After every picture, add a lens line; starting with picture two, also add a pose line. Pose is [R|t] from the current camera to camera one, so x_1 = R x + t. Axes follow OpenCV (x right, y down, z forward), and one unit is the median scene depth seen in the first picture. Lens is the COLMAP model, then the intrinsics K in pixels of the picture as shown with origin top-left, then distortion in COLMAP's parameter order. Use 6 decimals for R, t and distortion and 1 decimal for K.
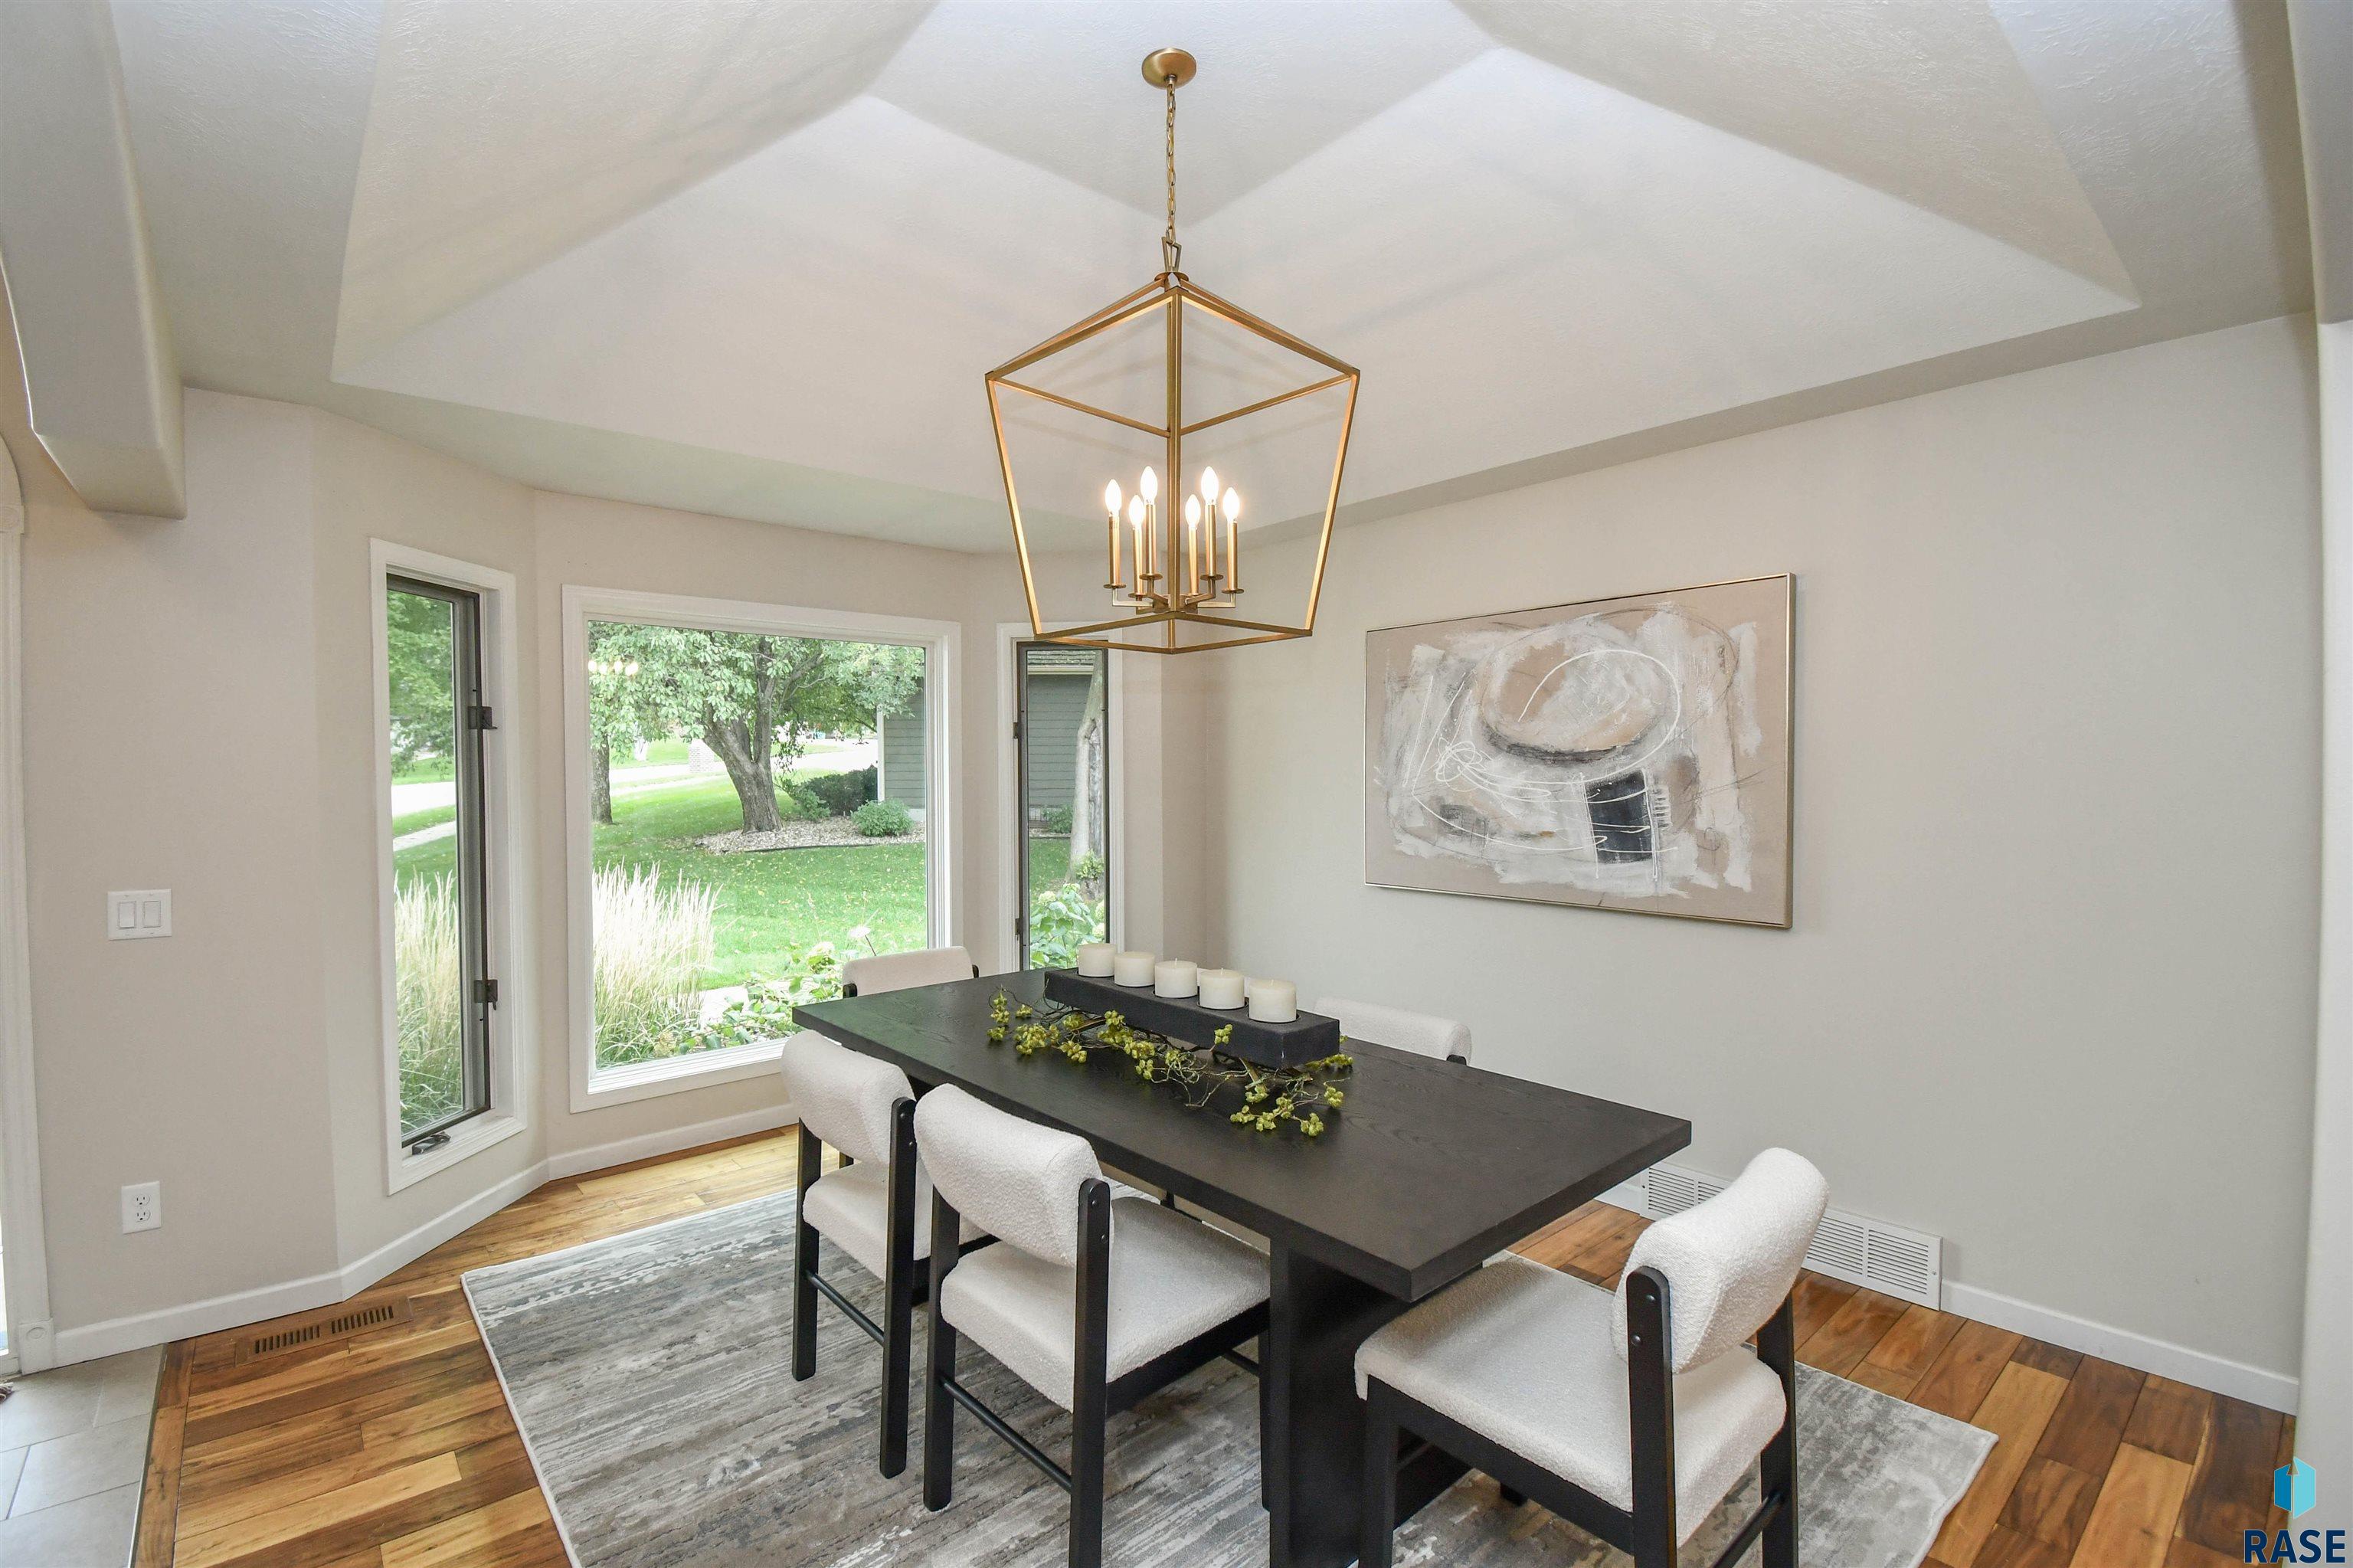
lens RADIAL K [[1050.9, 0, 1143.1], [0, 1050.9, 788.9], [0, 0, 1]] dist [0.011360, -0.021797]
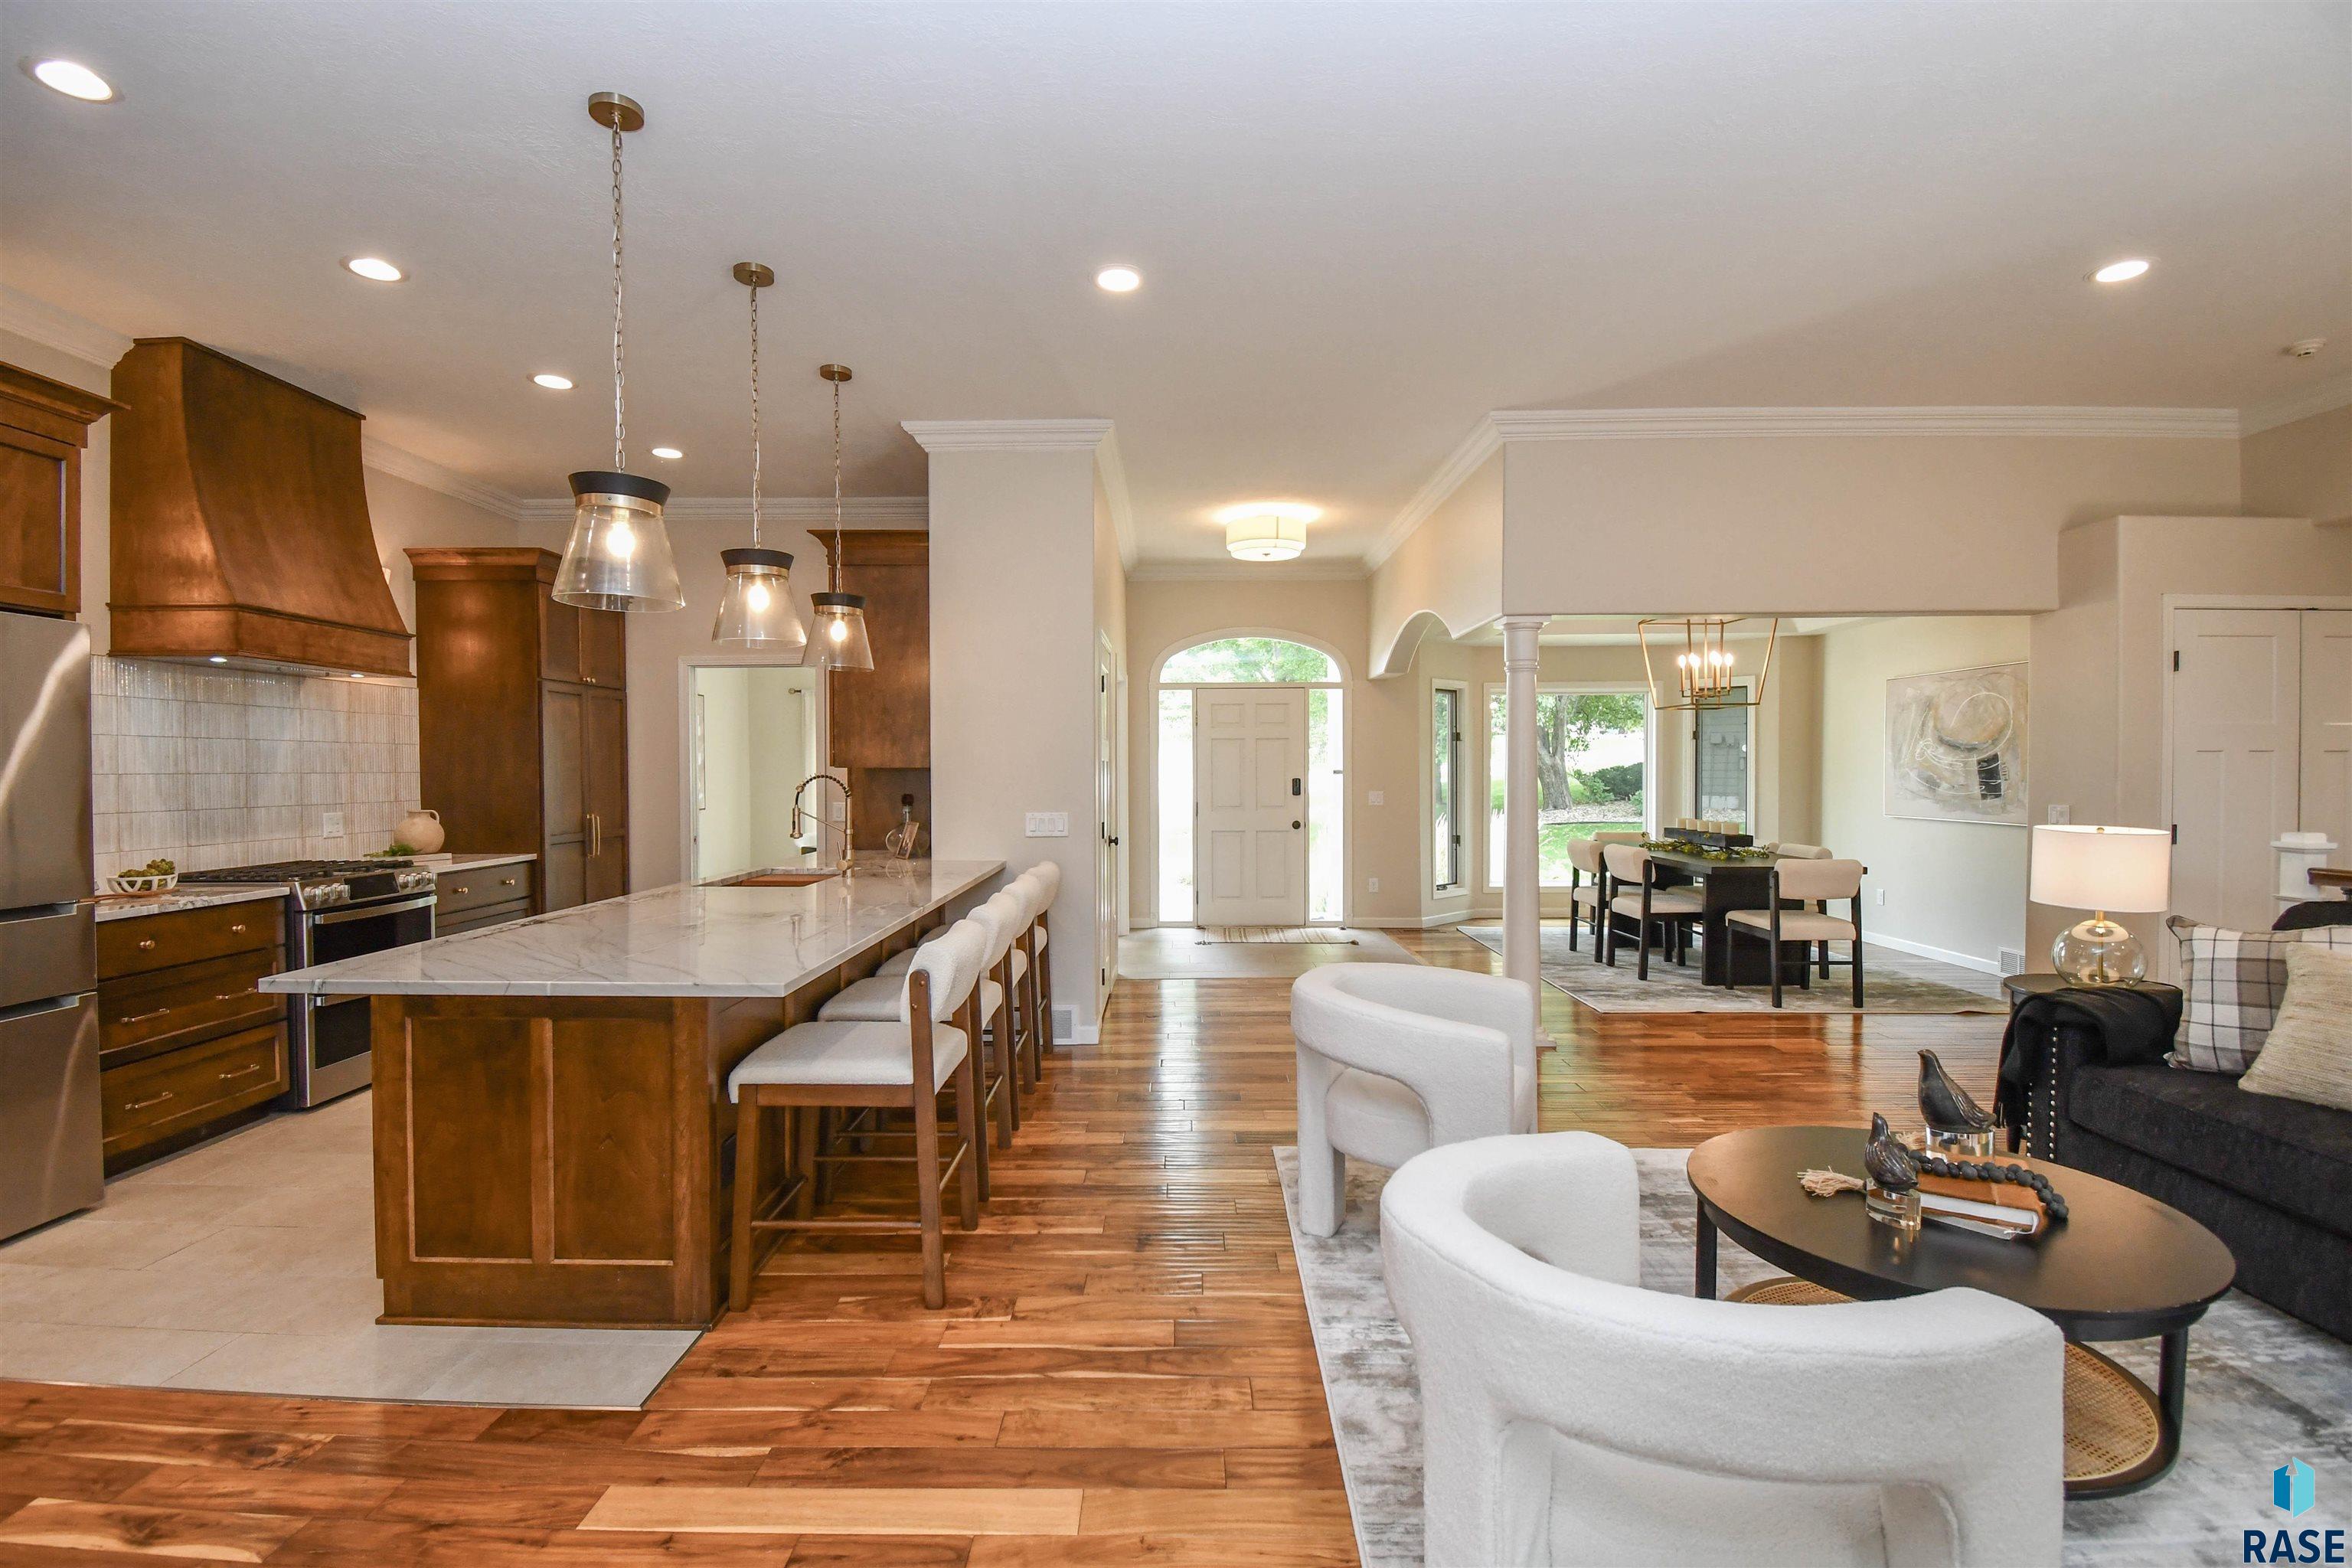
lens RADIAL K [[1055.7, 0, 1176.4], [0, 1055.7, 771.3], [0, 0, 1]] dist [-0.003385, -0.000376]
pose [[0.769443, 0.003804, -0.638704, 0.487045], [-0.011501, 0.999903, -0.007901, 0.045396], [0.638612, 0.013425, 0.769412, -1.372509]]
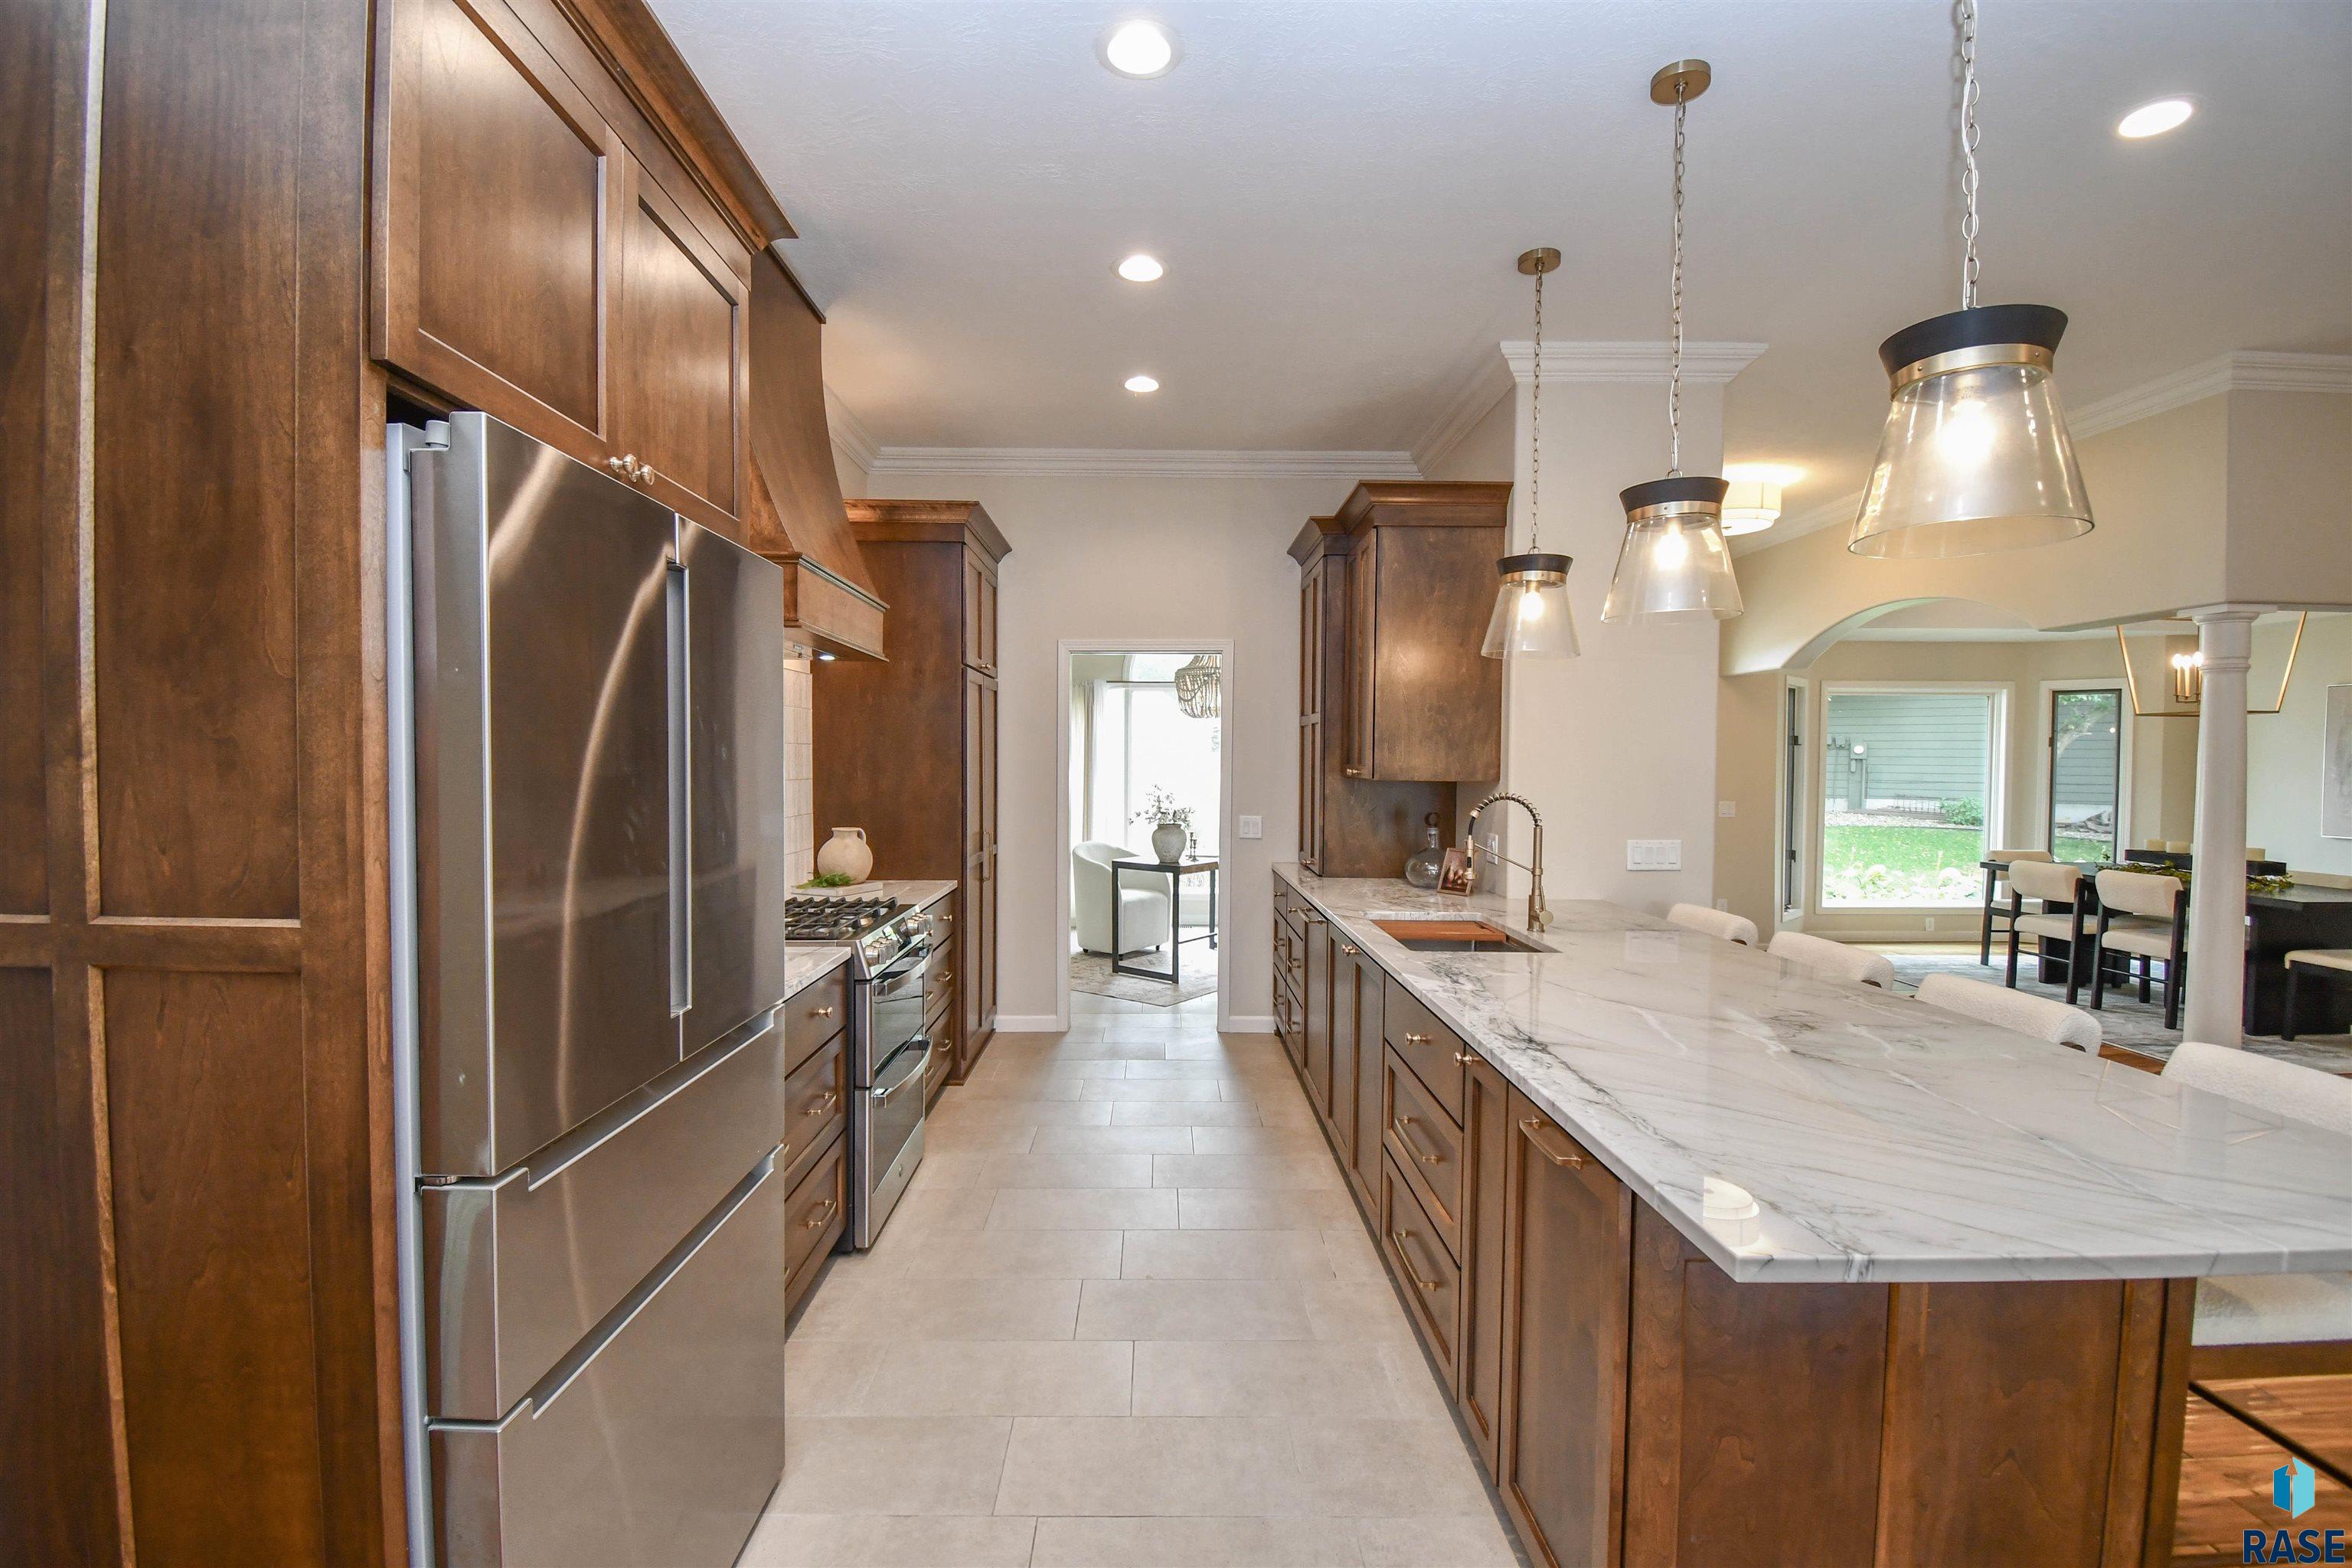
lens RADIAL K [[1038.8, 0, 1176.9], [0, 1038.8, 785.8], [0, 0, 1]] dist [0.015974, -0.020843]
pose [[0.776294, 0.024312, -0.629902, -0.201764], [-0.020666, 0.999700, 0.013117, 0.031038], [0.630033, 0.002834, 0.776564, -1.569680]]
